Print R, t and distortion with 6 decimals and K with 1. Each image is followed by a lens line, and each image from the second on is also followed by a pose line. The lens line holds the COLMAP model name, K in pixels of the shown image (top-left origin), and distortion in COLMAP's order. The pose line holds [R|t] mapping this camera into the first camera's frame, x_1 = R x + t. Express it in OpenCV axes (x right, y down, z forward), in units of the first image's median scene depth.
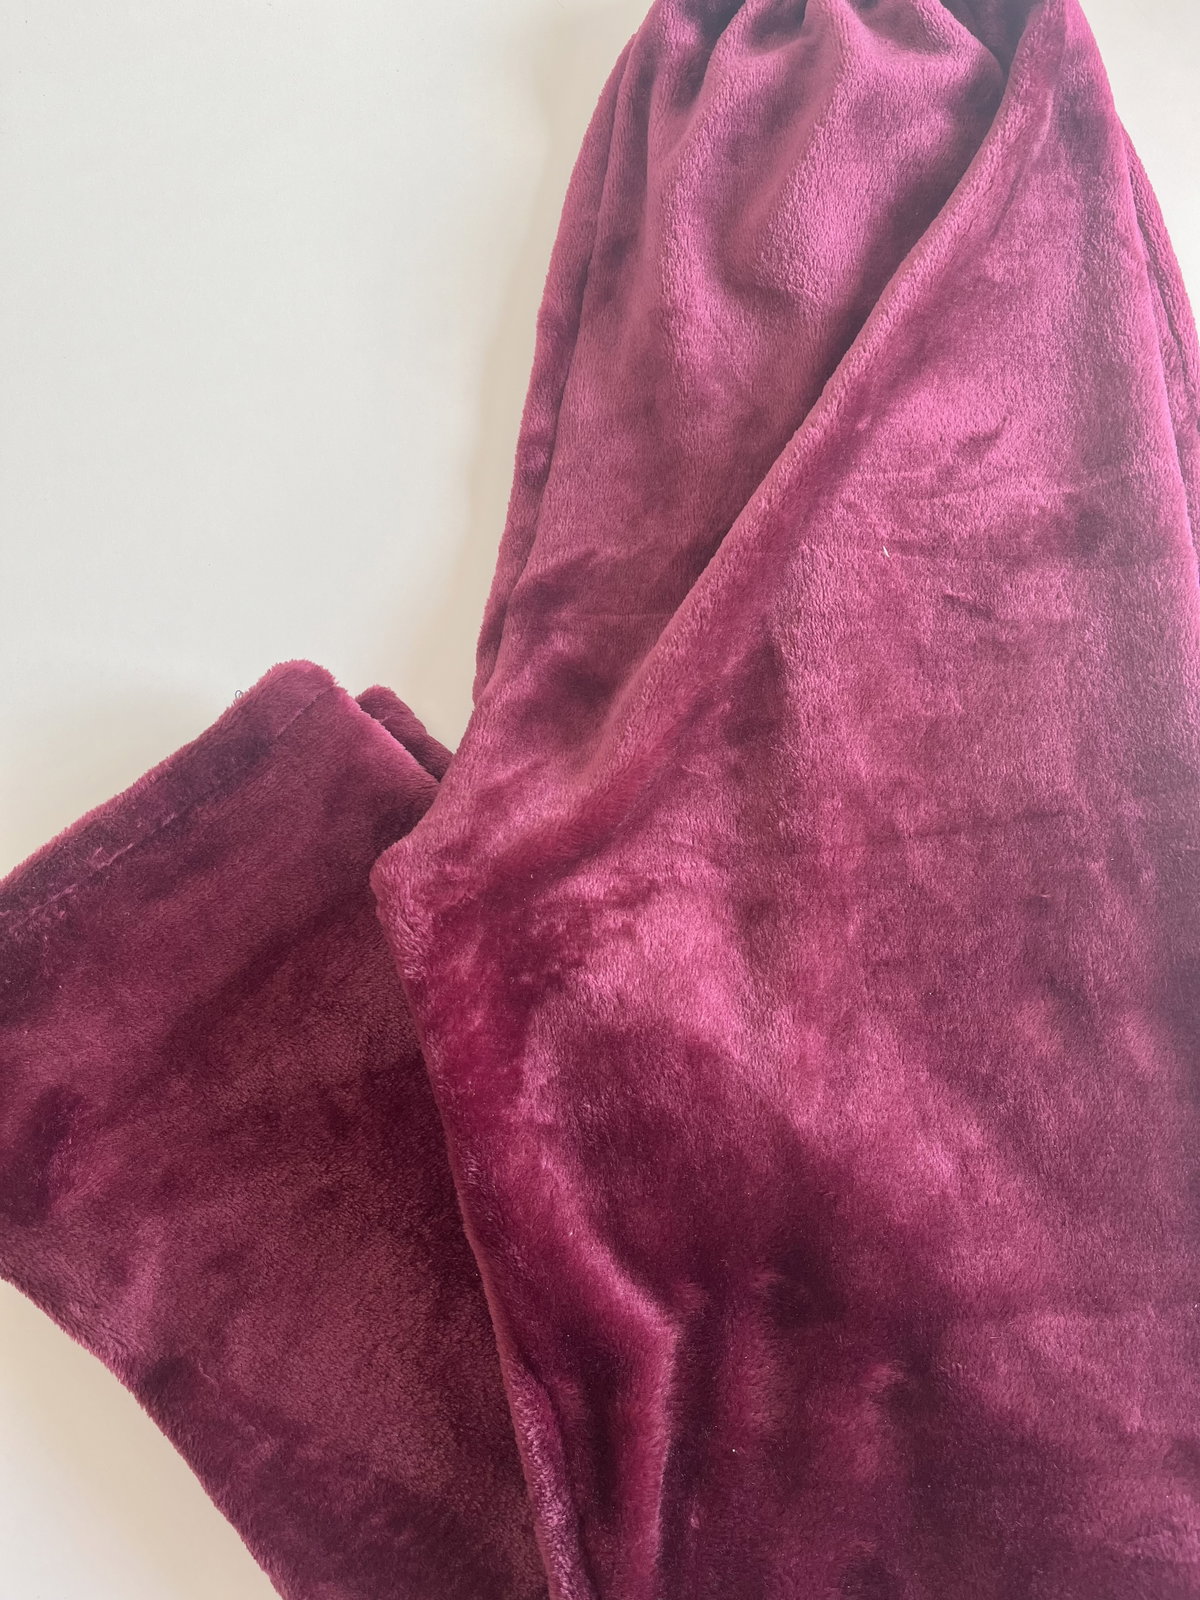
lens RADIAL K [[1236.6, 0, 605.9], [0, 1236.6, 795.9], [0, 0, 1]] dist [0.038186, -0.065817]
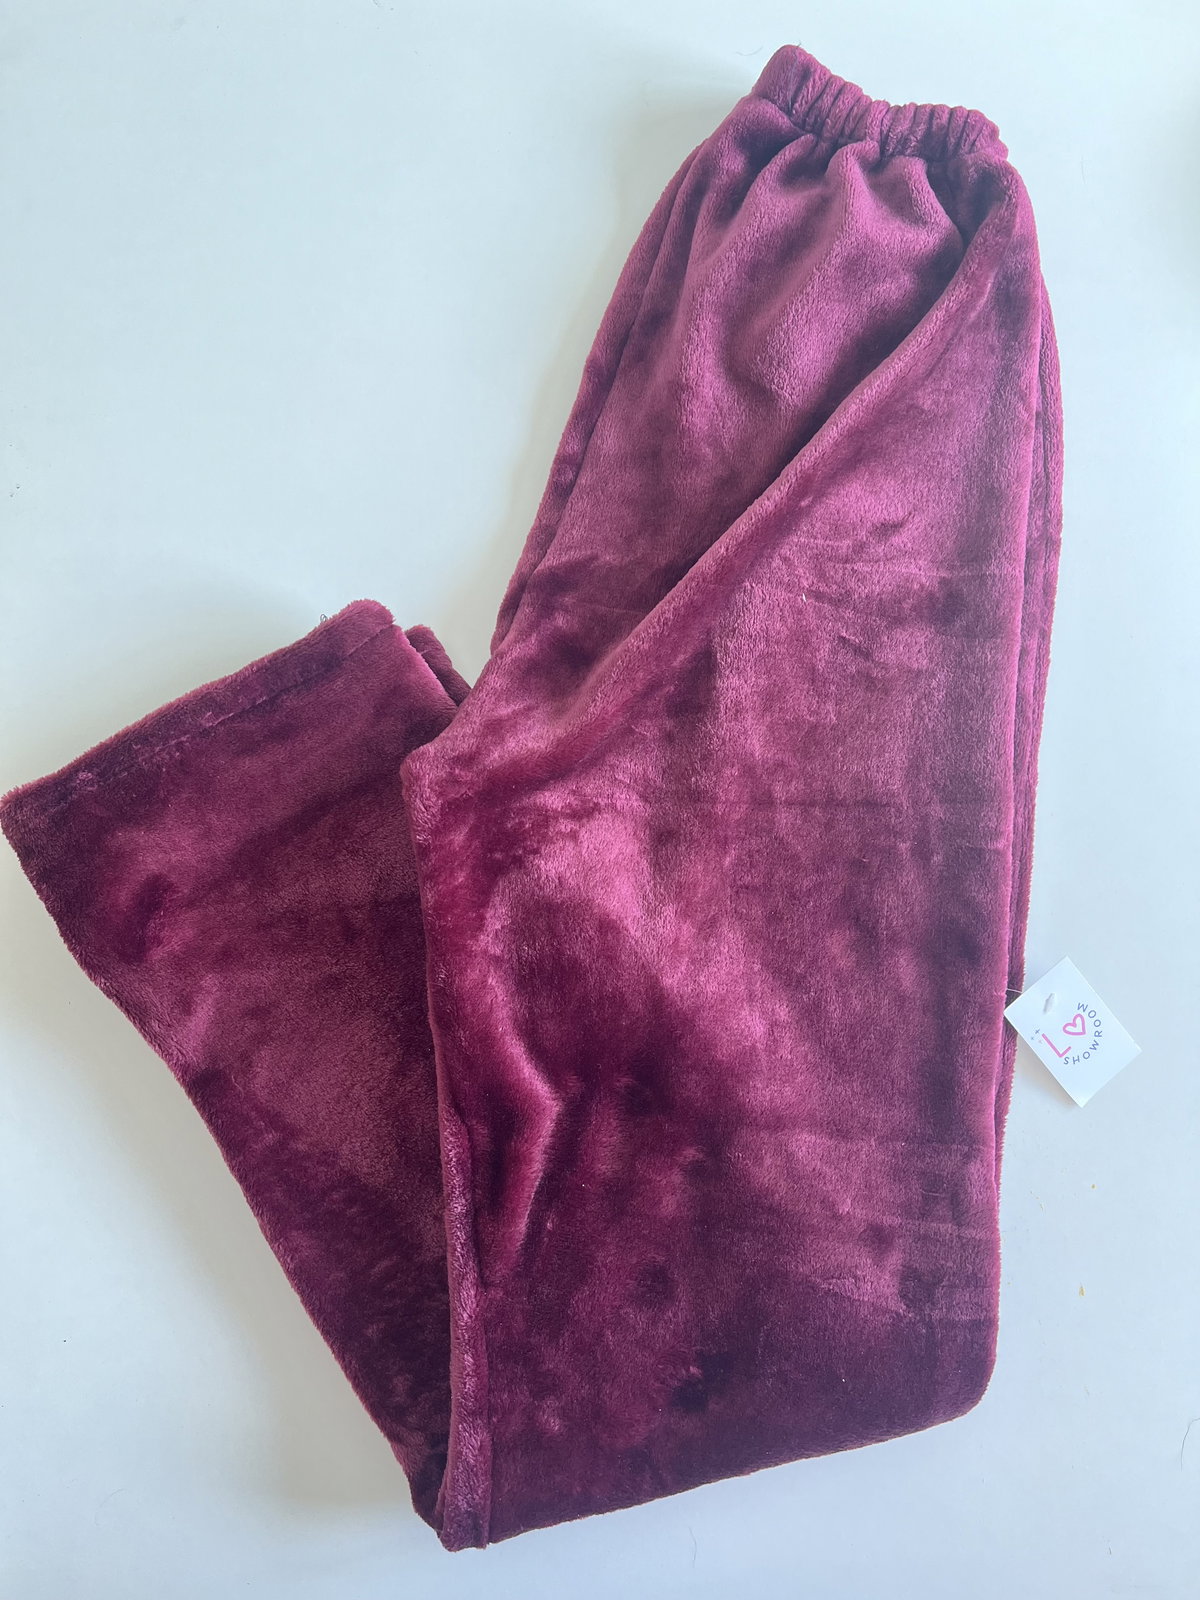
lens RADIAL K [[1236.6, 0, 605.9], [0, 1236.6, 795.9], [0, 0, 1]] dist [0.038186, -0.065817]
pose [[0.984266, 0.171149, 0.043916, -0.015249], [-0.174399, 0.980925, 0.085853, -0.062581], [-0.028385, -0.092161, 0.995339, -0.404841]]
